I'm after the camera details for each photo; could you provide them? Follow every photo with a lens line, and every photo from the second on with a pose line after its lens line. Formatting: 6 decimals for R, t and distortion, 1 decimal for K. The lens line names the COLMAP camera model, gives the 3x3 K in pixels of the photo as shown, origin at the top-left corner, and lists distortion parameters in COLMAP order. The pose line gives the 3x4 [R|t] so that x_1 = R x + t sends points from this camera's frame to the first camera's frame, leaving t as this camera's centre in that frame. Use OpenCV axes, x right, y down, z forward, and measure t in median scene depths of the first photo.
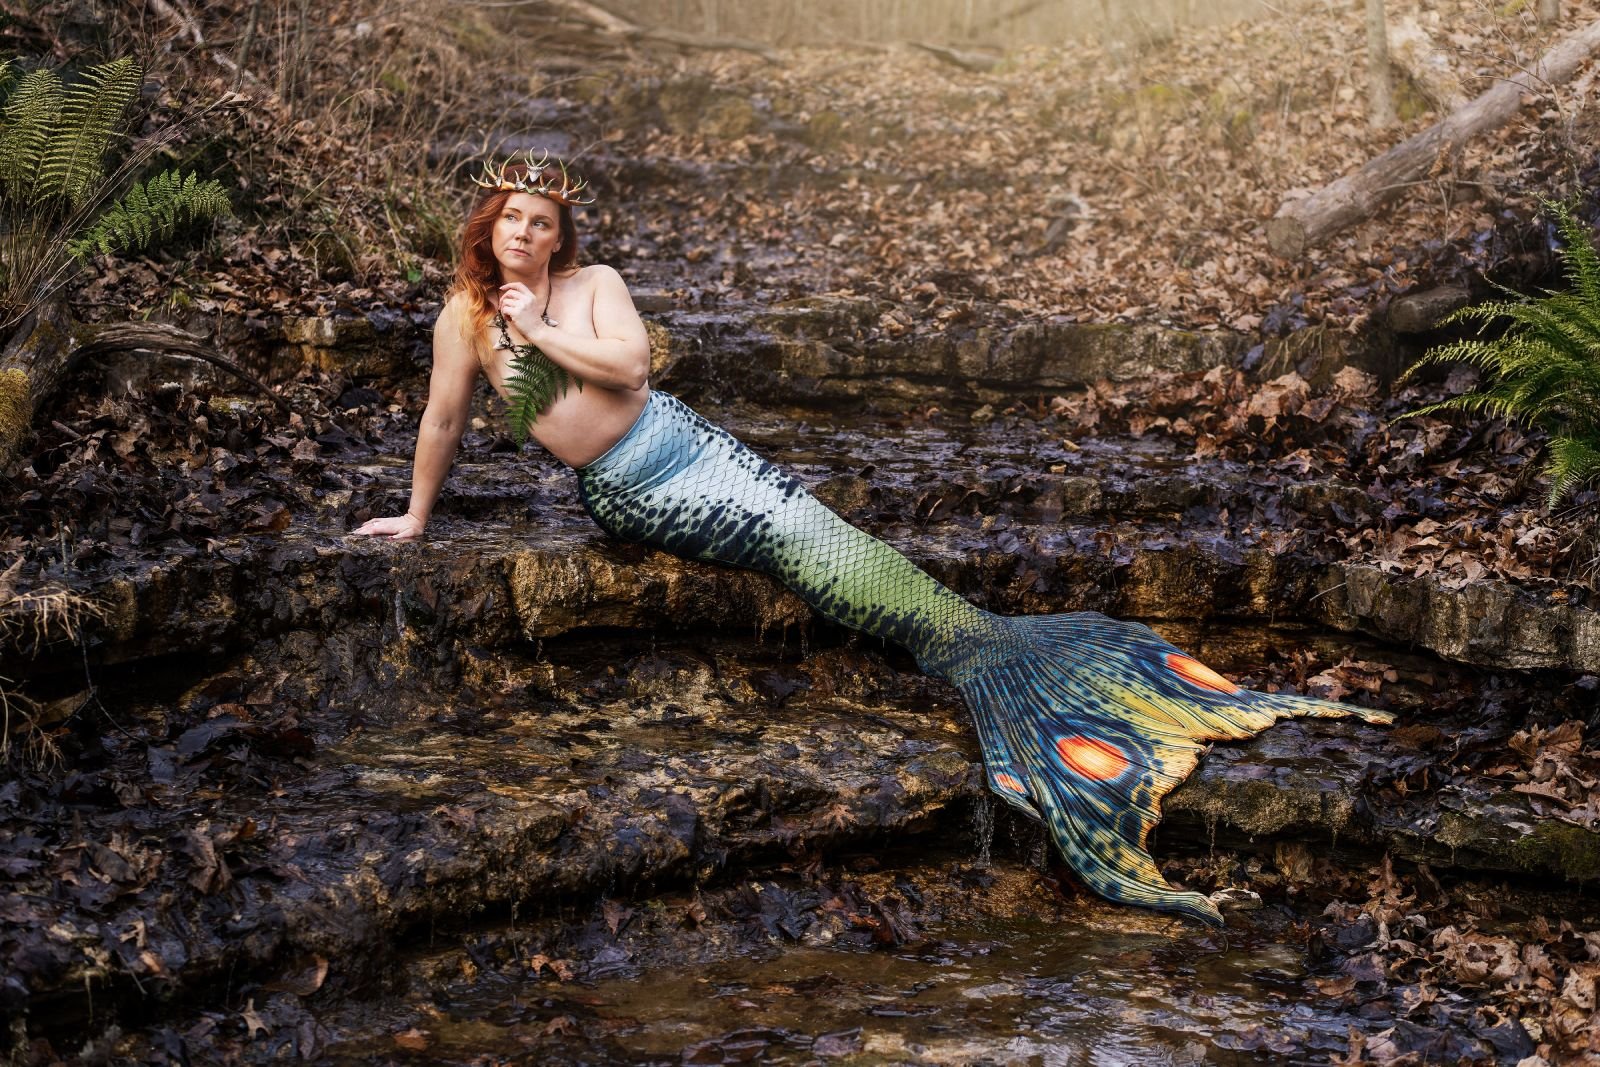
lens RADIAL K [[2664.6, 0, 799.7], [0, 2664.6, 487.1], [0, 0, 1]] dist [-0.006973, -0.065422]
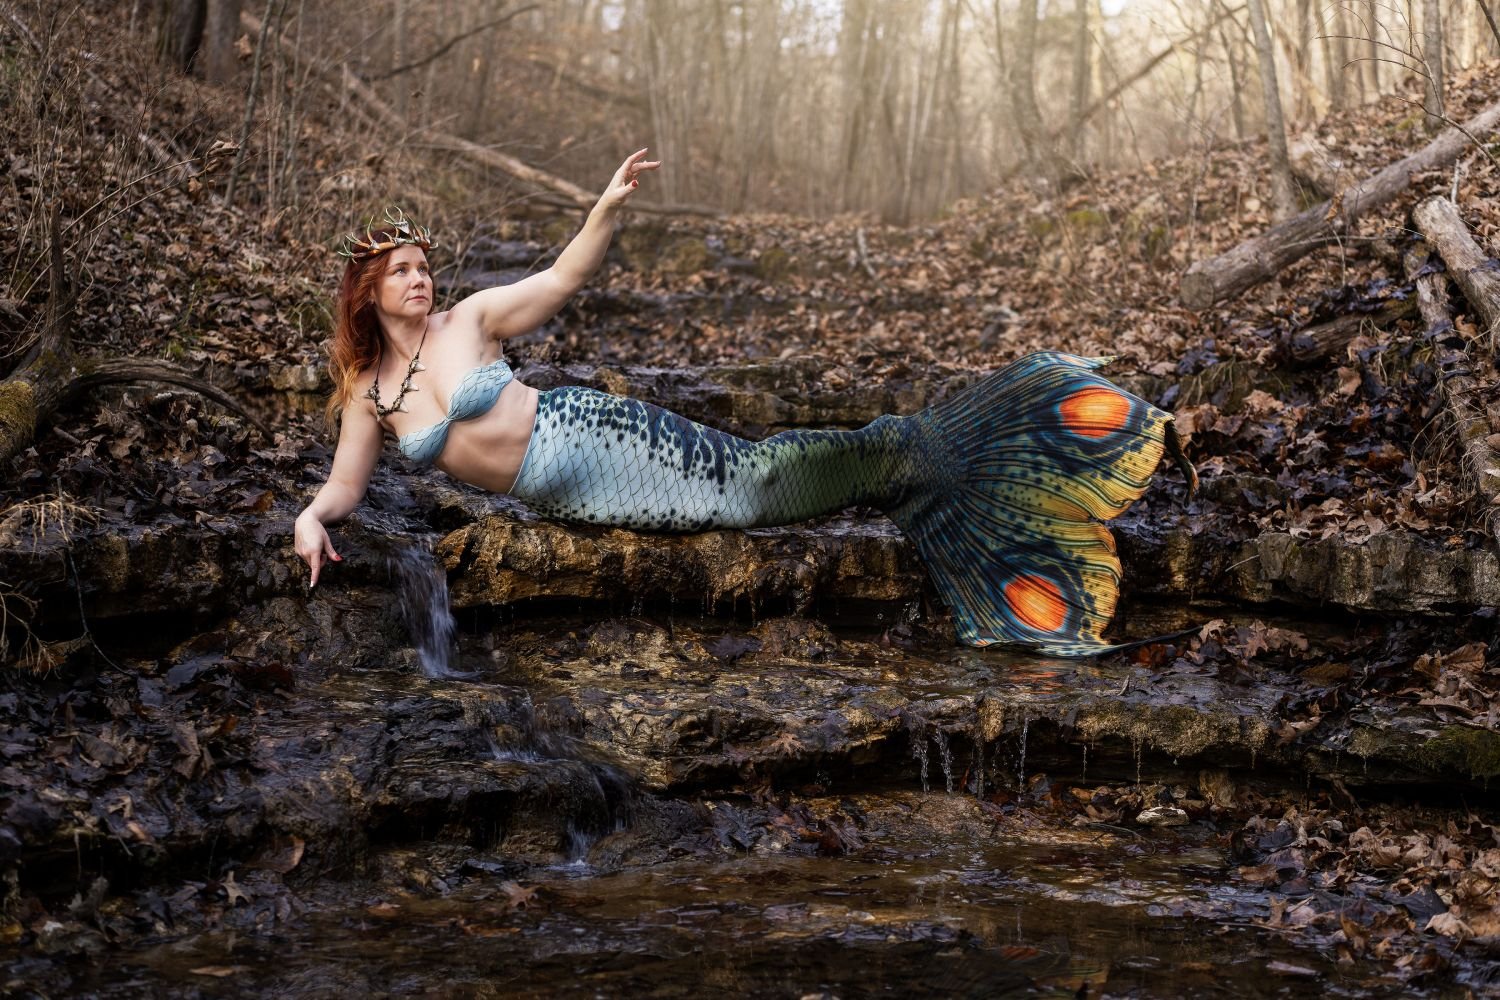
lens RADIAL K [[2498.1, 0, 749.7], [0, 2498.1, 456.5], [0, 0, 1]] dist [-0.006973, -0.065422]
pose [[0.999773, -0.020656, -0.005273, 0.005124], [0.019993, 0.994326, -0.104477, 0.075710], [0.007402, 0.104347, 0.994513, -0.003077]]
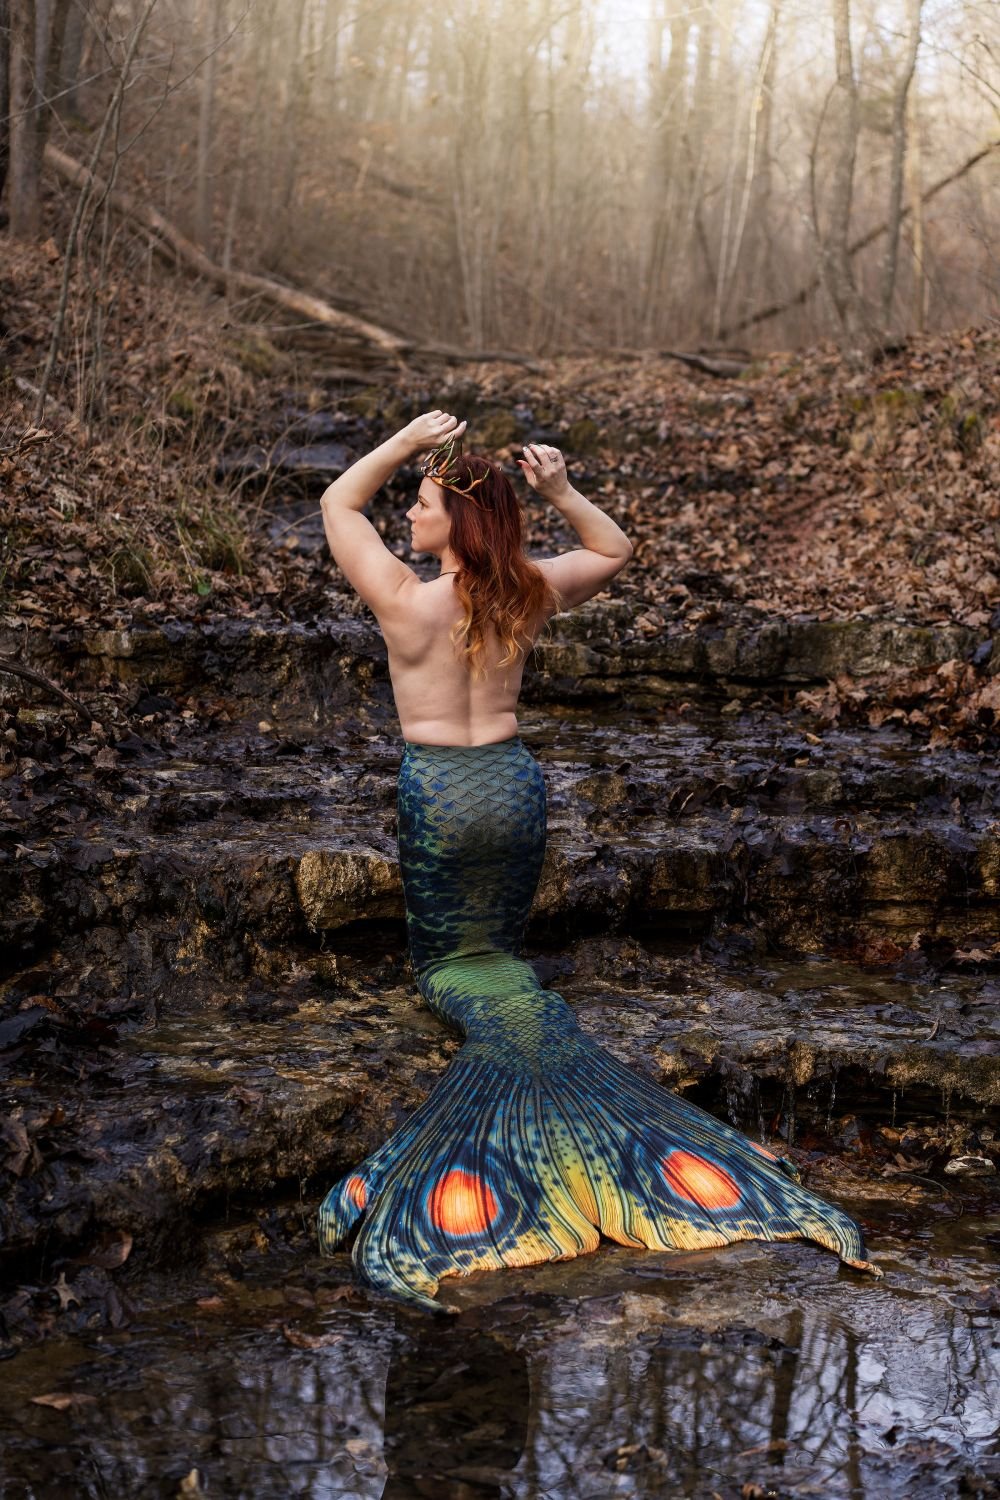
lens RADIAL K [[2498.1, 0, 495.1], [0, 2498.1, 732.9], [0, 0, 1]] dist [-0.006973, -0.065422]
pose [[0.999446, -0.015458, -0.029458, 0.002716], [0.015199, 0.999844, -0.009000, -0.009755], [0.029592, 0.008547, 0.999526, -0.011548]]
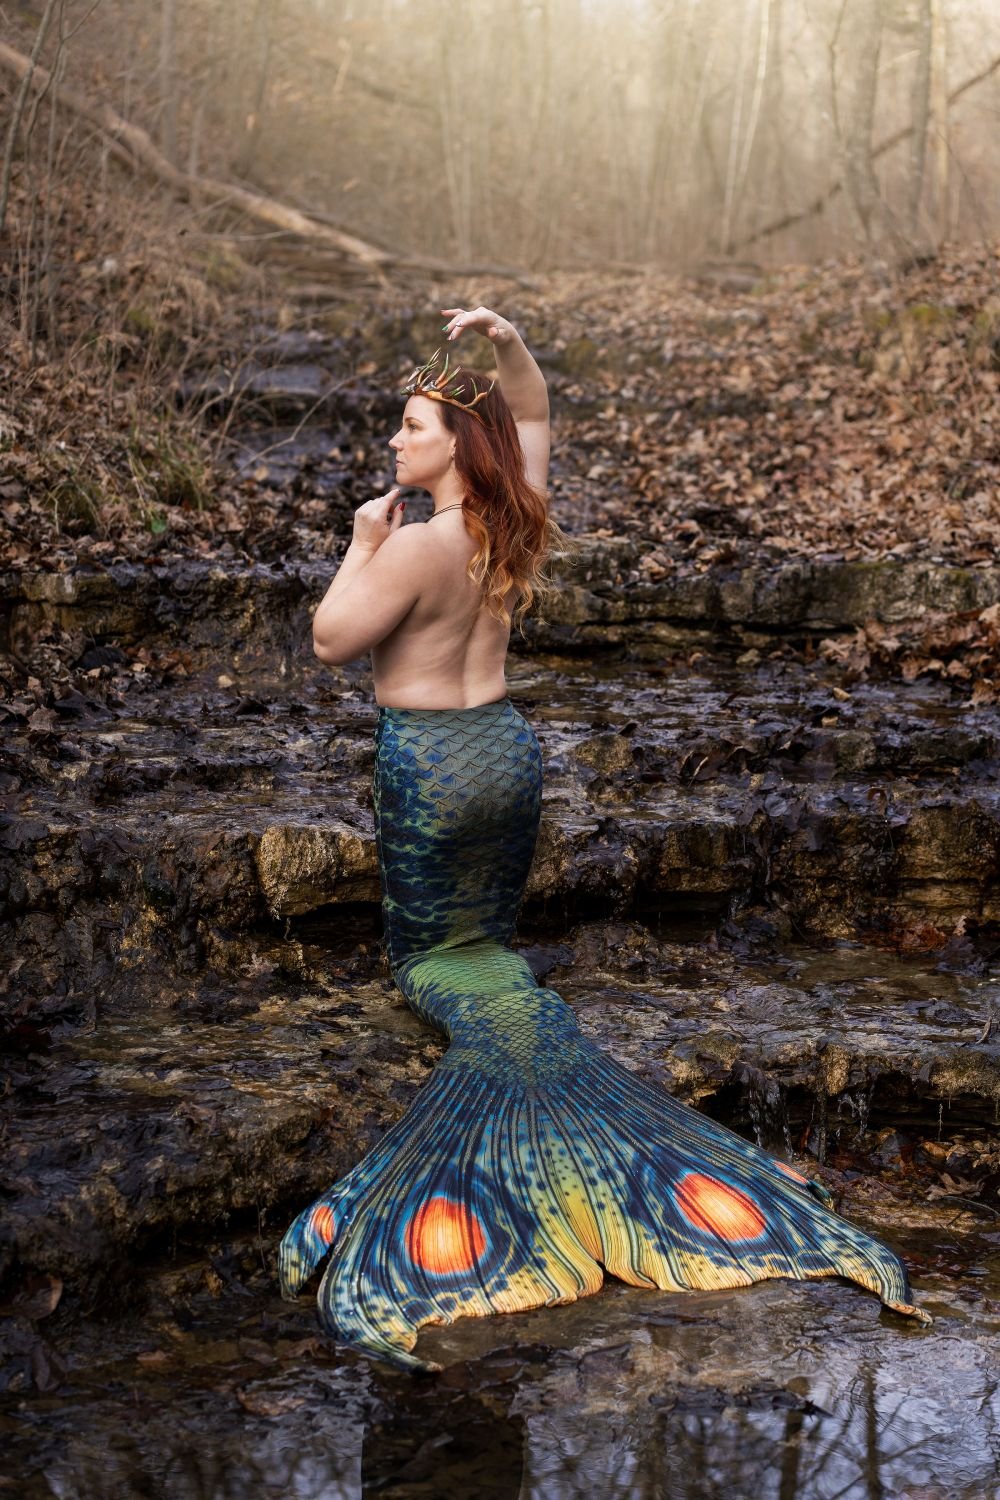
lens RADIAL K [[2627.5, 0, 480.2], [0, 2627.5, 747.1], [0, 0, 1]] dist [-0.009875, 0.018143]
pose [[0.999348, -0.016235, -0.032238, 0.001905], [0.016836, 0.999687, 0.018480, -0.014559], [0.031928, -0.019011, 0.999309, 0.046278]]
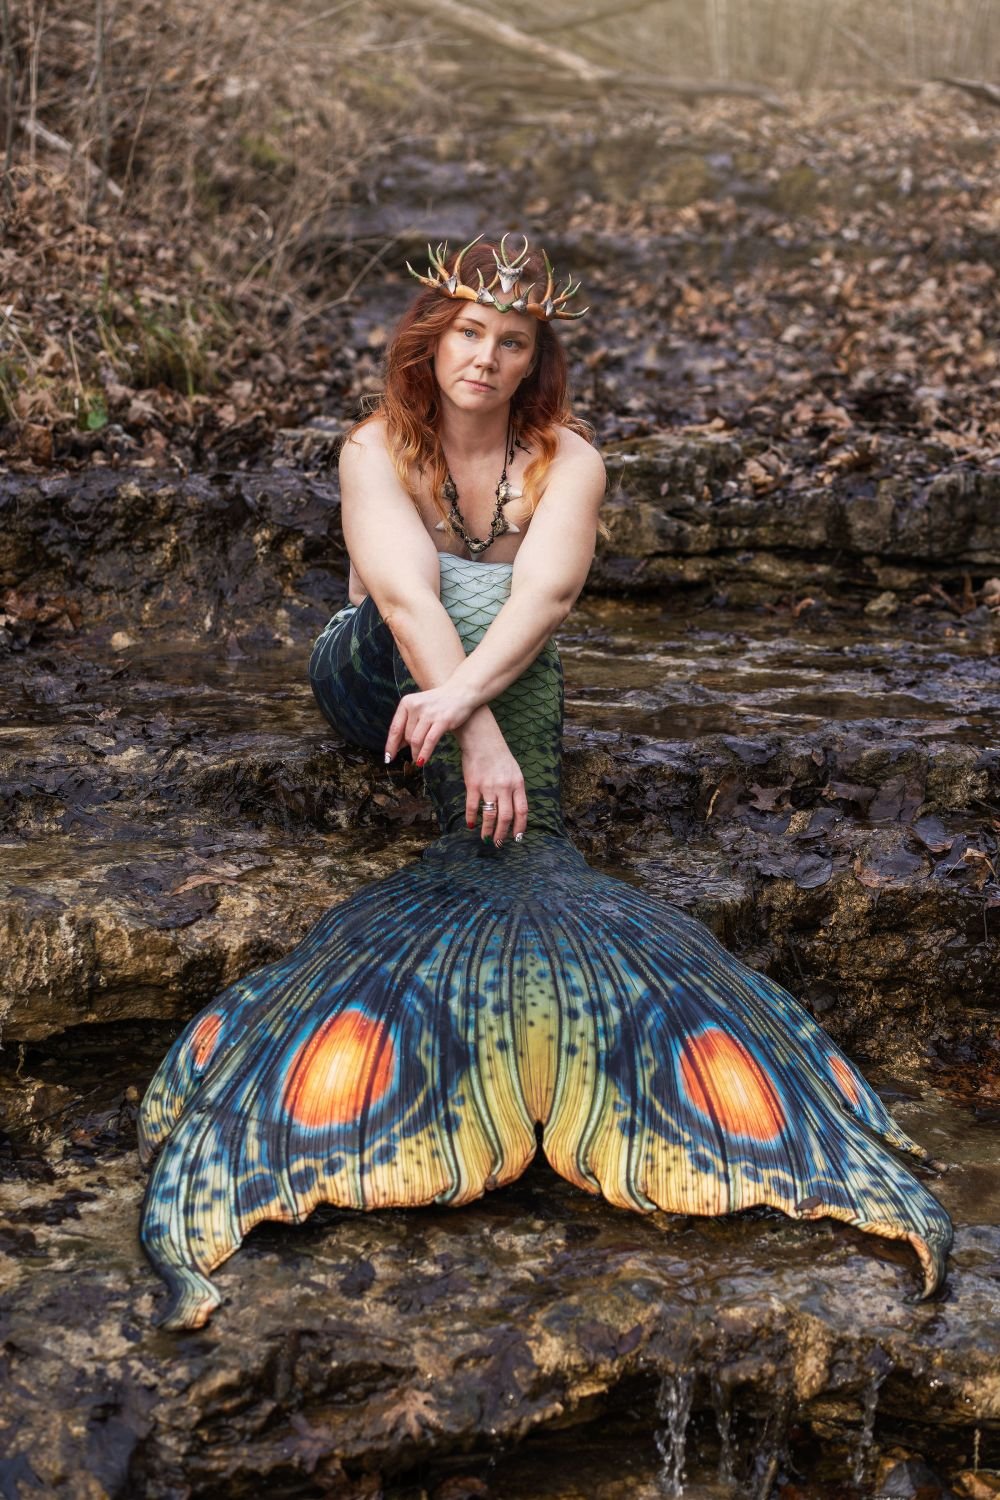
lens RADIAL K [[2627.5, 0, 480.2], [0, 2627.5, 747.1], [0, 0, 1]] dist [-0.009875, 0.018143]
pose [[0.984060, 0.005237, -0.177762, 0.087046], [0.008331, 0.997111, 0.075497, -0.042860], [0.177644, -0.075775, 0.981173, 0.301934]]
